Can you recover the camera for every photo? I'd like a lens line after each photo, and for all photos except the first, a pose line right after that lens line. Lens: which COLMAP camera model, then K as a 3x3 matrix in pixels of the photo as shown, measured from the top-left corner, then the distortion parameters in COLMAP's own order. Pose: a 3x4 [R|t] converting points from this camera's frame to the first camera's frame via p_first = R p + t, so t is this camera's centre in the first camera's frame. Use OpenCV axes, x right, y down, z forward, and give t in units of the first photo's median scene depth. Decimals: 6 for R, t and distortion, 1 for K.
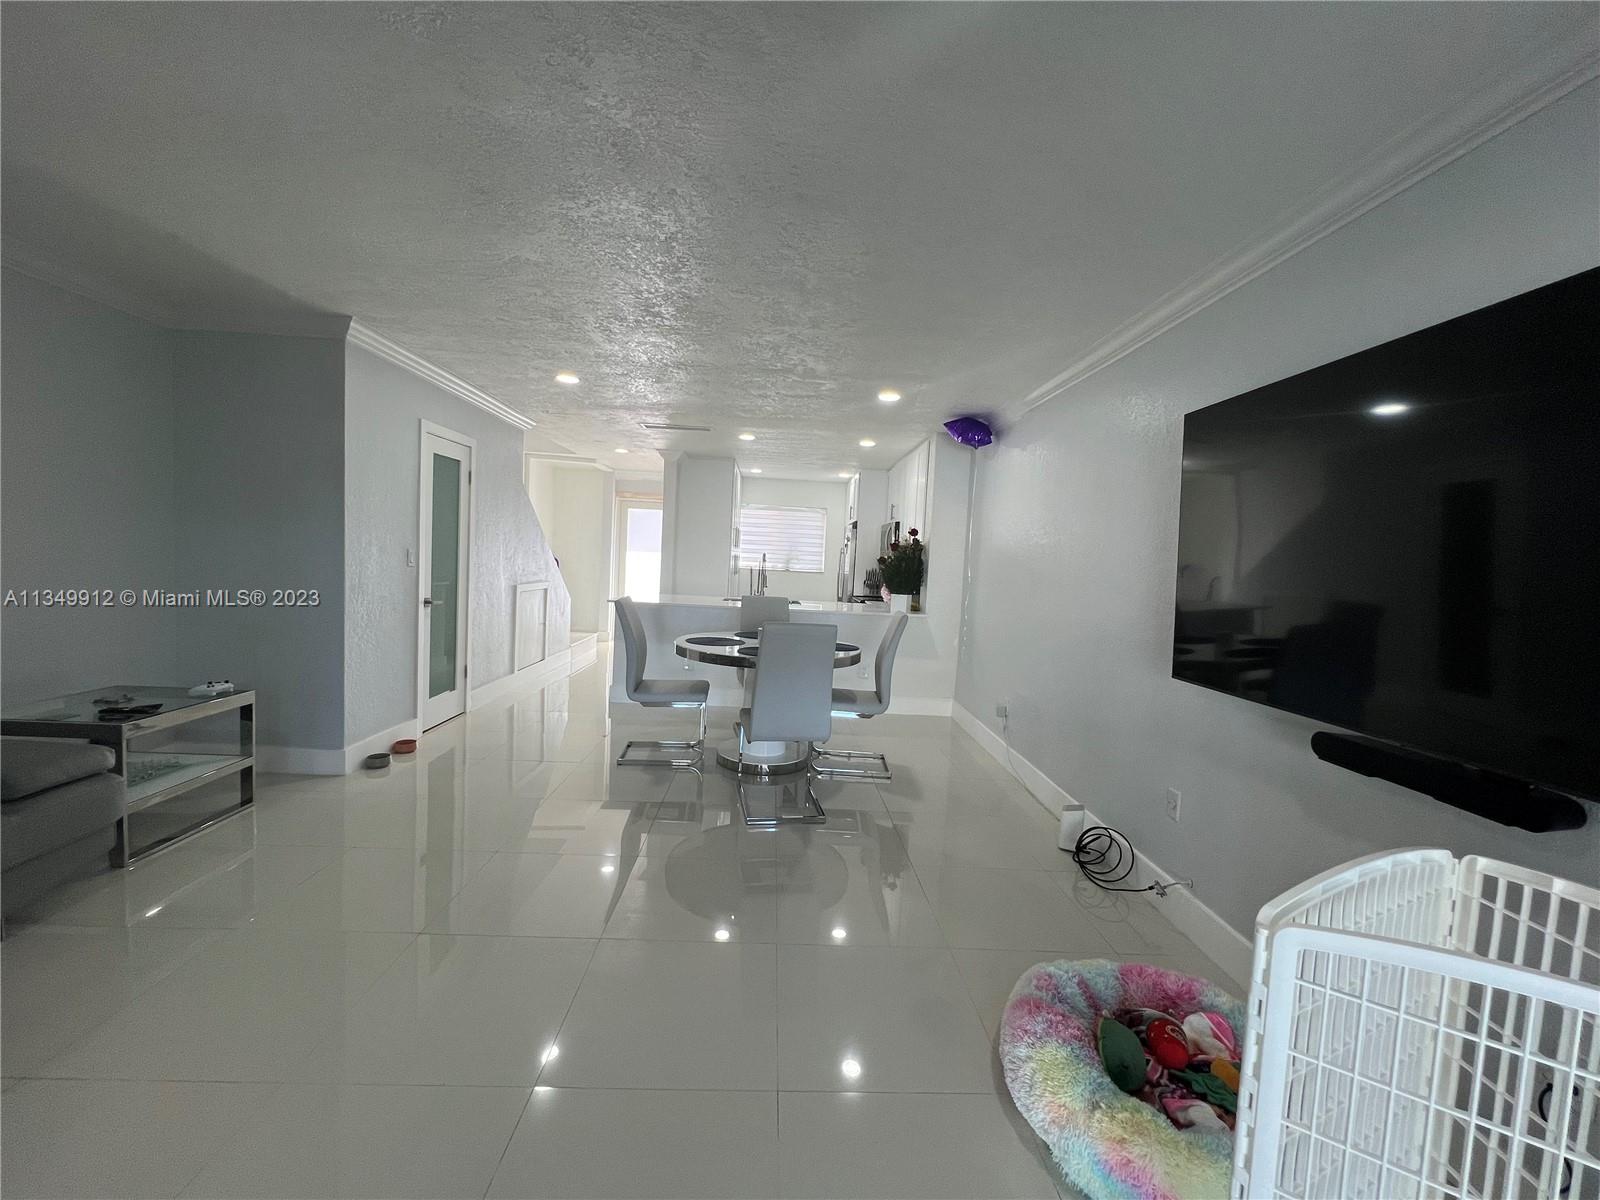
lens RADIAL K [[634.6, 0, 788.0], [0, 634.6, 597.6], [0, 0, 1]] dist [-0.009550, 0.001081]
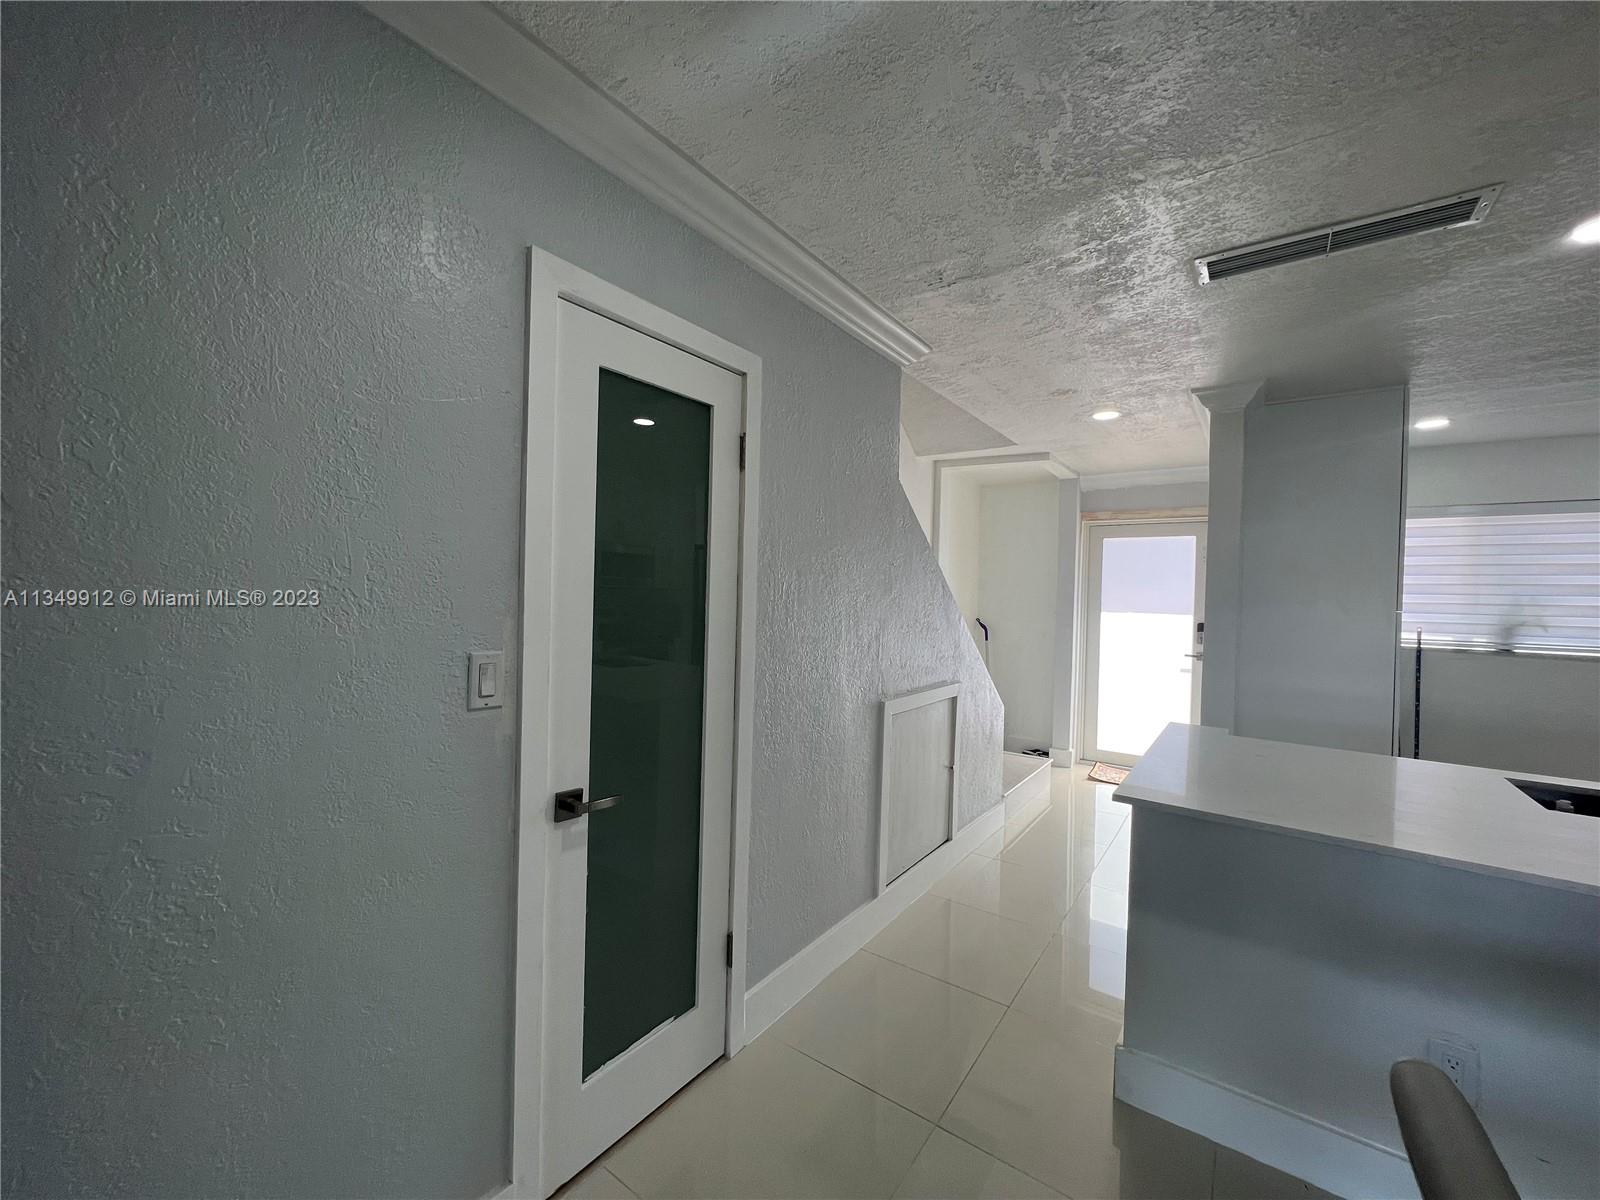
lens RADIAL K [[634.6, 0, 792.3], [0, 634.6, 597.5], [0, 0, 1]] dist [-0.009550, 0.001081]
pose [[0.792007, -0.028594, -0.609842, -0.165505], [-0.022068, 0.996909, -0.075402, -0.048755], [0.610113, 0.073176, 0.788928, 0.491748]]
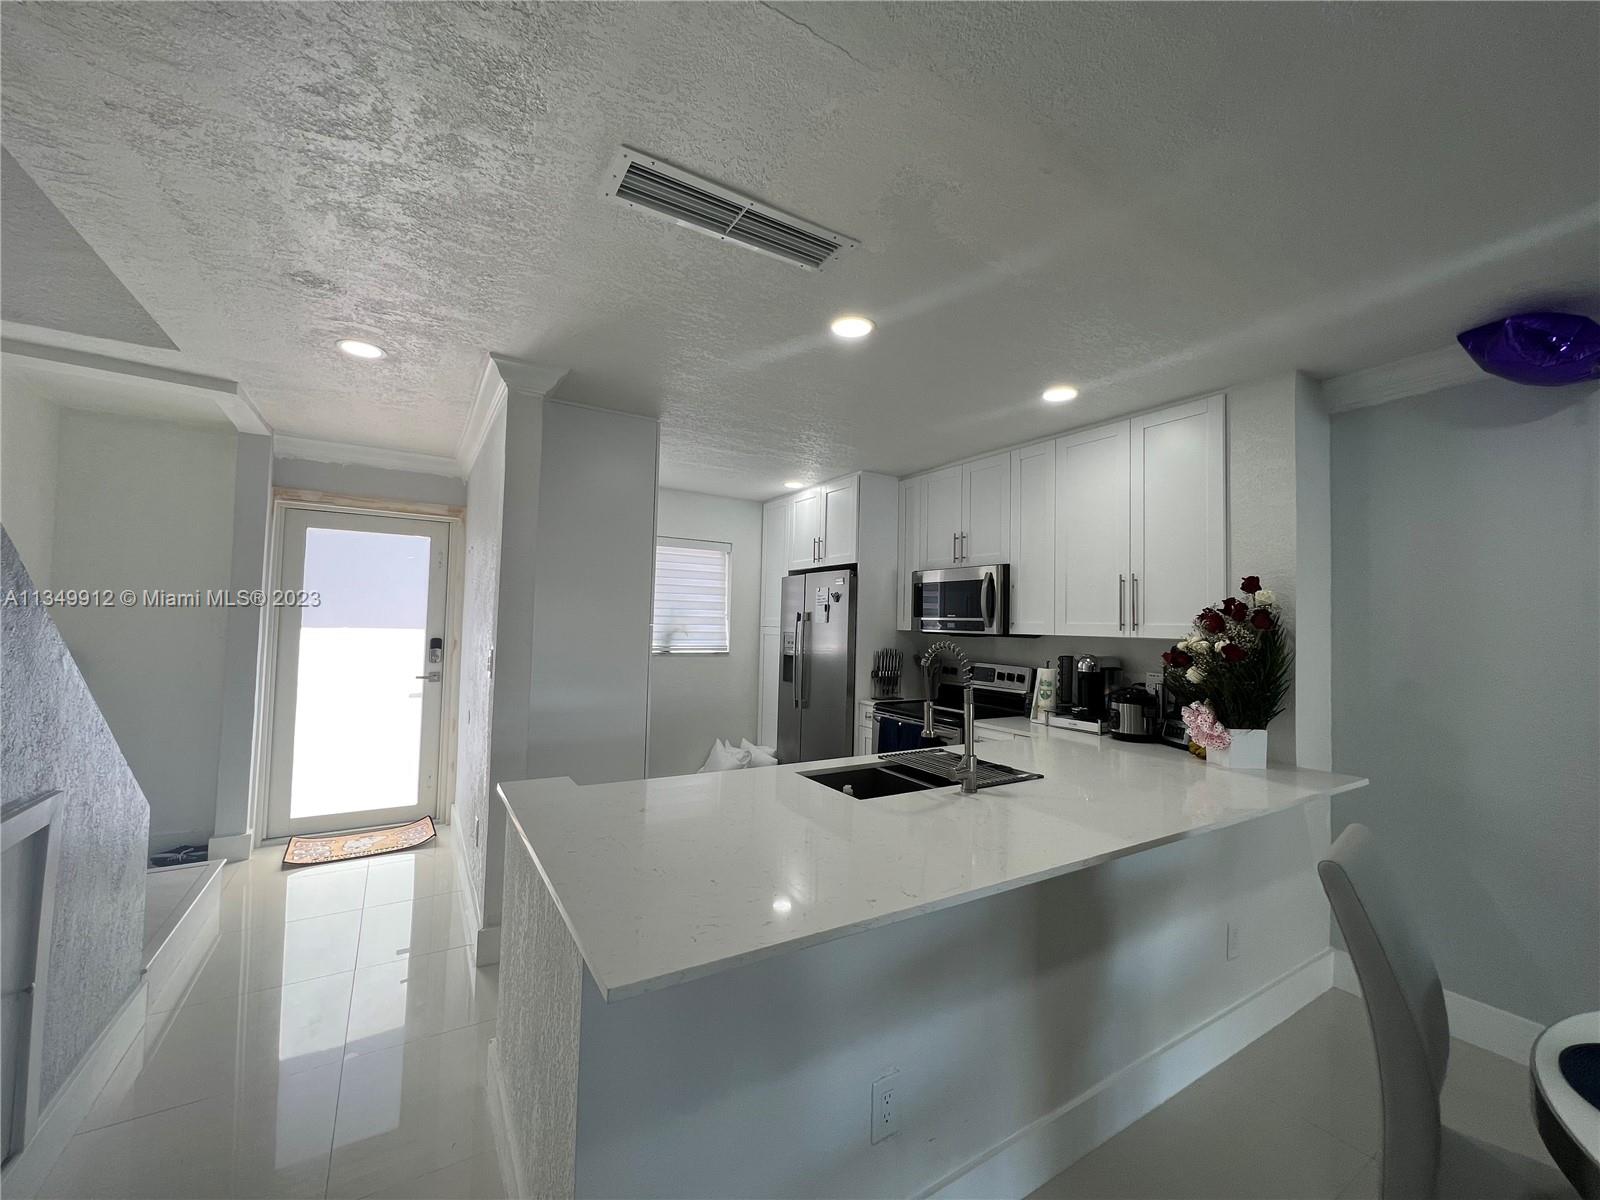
lens RADIAL K [[634.6, 0, 803.5], [0, 634.6, 597.7], [0, 0, 1]] dist [-0.009550, 0.001081]
pose [[0.855195, -0.012636, 0.518152, -0.246838], [0.054409, 0.996368, -0.065502, -0.063472], [-0.515443, 0.084209, 0.852776, 0.620921]]
